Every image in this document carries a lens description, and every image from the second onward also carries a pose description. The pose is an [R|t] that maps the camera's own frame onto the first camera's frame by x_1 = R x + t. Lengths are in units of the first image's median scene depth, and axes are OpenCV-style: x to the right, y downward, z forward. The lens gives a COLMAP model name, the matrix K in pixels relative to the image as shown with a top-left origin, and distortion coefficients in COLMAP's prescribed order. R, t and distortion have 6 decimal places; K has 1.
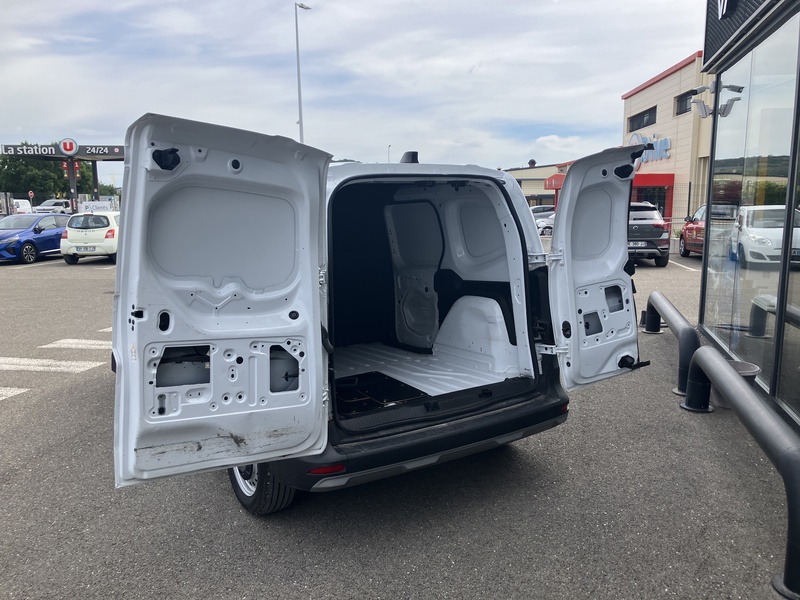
lens RADIAL K [[656.1, 0, 406.5], [0, 656.1, 296.5], [0, 0, 1]] dist [0.024585, -0.012146]
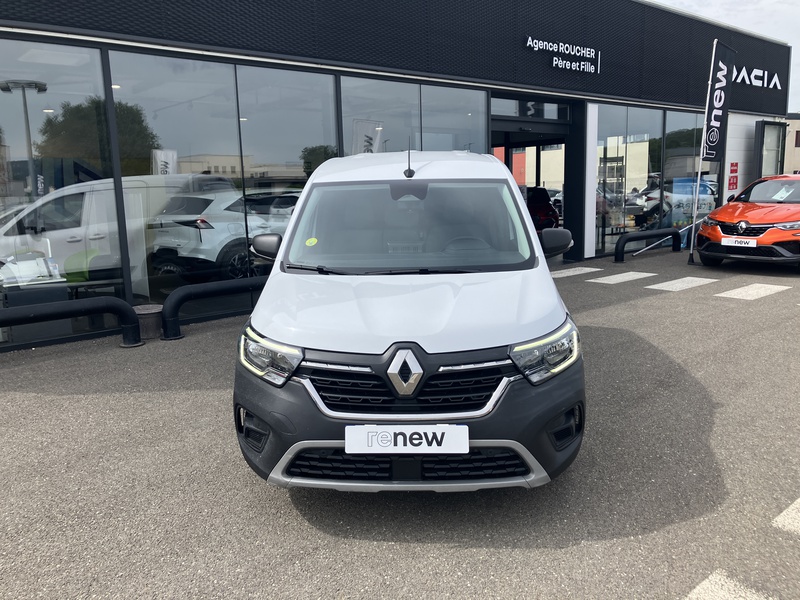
lens RADIAL K [[657.2, 0, 400.0], [0, 657.2, 300.0], [0, 0, 1]] dist [0.025071, -0.010624]
pose [[-0.816295, -0.061332, 0.574370, -0.483480], [0.121945, 0.953640, 0.275138, -0.151259], [-0.564616, 0.294635, -0.770972, 1.172376]]
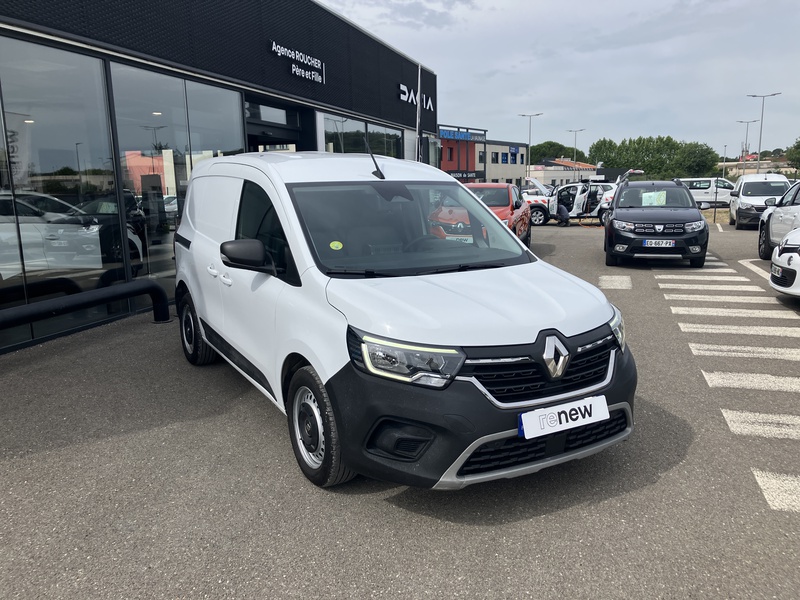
lens RADIAL K [[658.5, 0, 406.0], [0, 658.5, 307.4], [0, 0, 1]] dist [0.011655, 0.003500]
pose [[-0.998448, 0.024596, 0.049963, -0.206941], [0.039502, 0.945200, 0.324092, -0.173765], [-0.039253, 0.325563, -0.944705, 1.273813]]
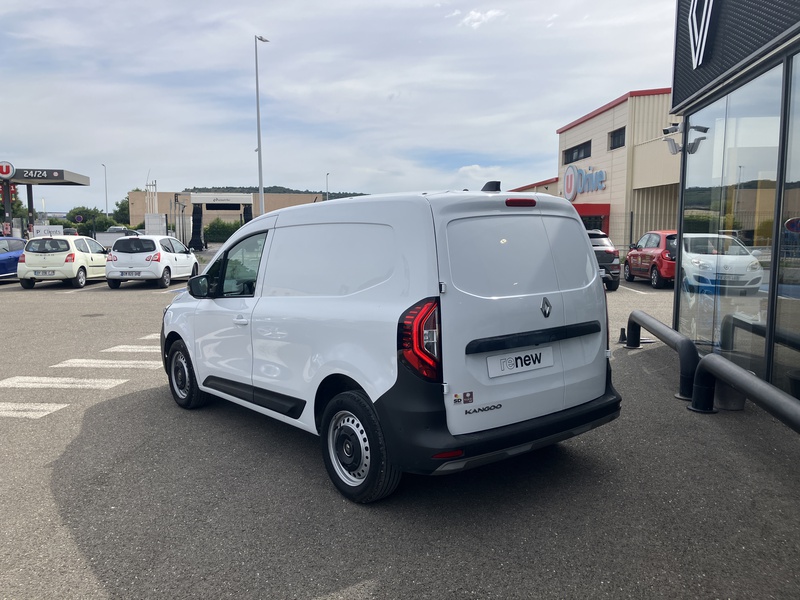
lens RADIAL K [[655.0, 0, 390.7], [0, 655.0, 291.0], [0, 0, 1]] dist [0.020486, -0.001172]
pose [[0.996606, -0.000469, 0.082318, -0.120982], [0.004485, 0.998807, -0.048617, 0.012263], [-0.082197, 0.048821, 0.995420, -0.057030]]
